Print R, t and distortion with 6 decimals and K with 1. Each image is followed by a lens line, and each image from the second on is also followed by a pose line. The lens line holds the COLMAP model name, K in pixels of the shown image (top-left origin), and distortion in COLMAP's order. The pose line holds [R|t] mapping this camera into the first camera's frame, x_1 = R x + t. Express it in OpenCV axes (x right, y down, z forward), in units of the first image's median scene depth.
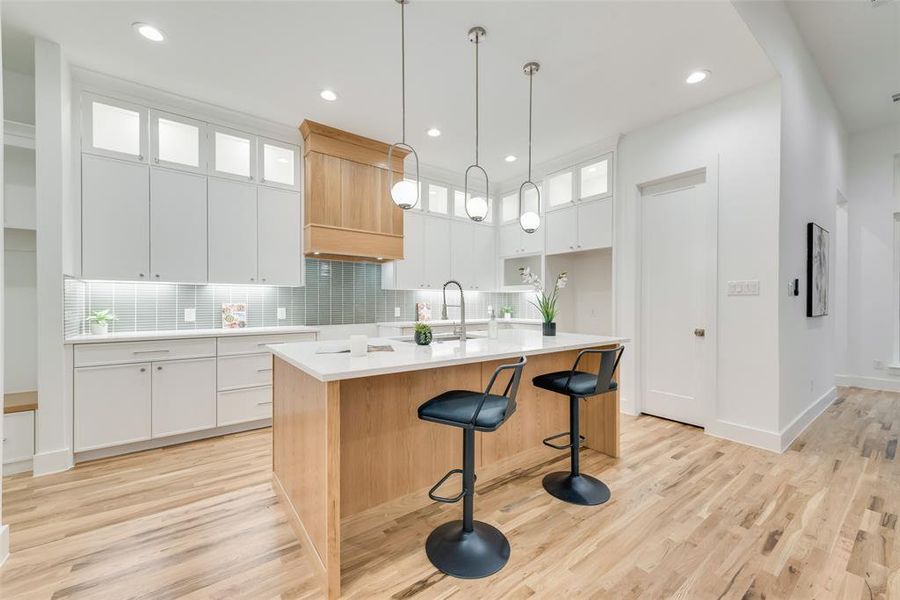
lens RADIAL K [[358.3, 0, 453.3], [0, 358.3, 299.3], [0, 0, 1]] dist [0.039784, 0.000115]
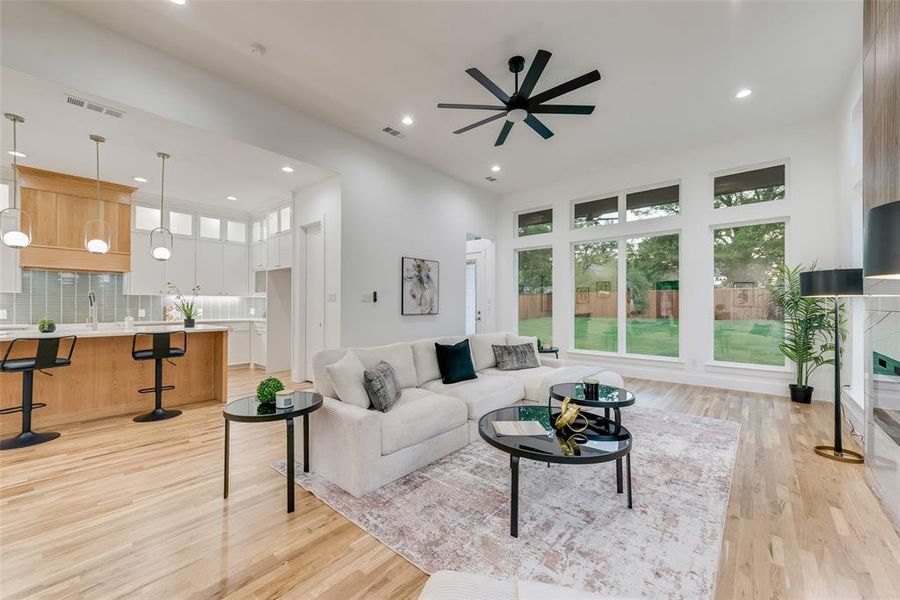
lens RADIAL K [[357.8, 0, 444.2], [0, 357.8, 301.0], [0, 0, 1]] dist [0.002744, 0.000579]
pose [[0.977915, 0.002678, 0.208988, 0.821404], [-0.002334, 0.999995, -0.001892, -0.009865], [-0.208992, 0.001363, 0.977916, -0.588403]]
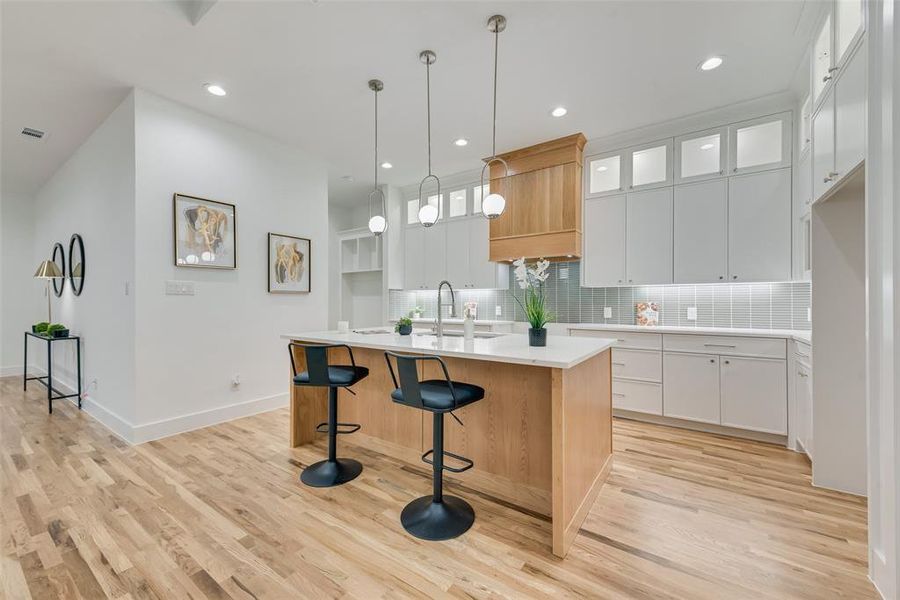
lens RADIAL K [[345.6, 0, 452.2], [0, 345.6, 304.4], [0, 0, 1]] dist [-0.019076, 0.000207]
pose [[0.317955, 0.003685, -0.948099, 0.705646], [0.008307, 0.999943, 0.006672, 0.008261], [0.948069, -0.009997, 0.317906, 0.495246]]
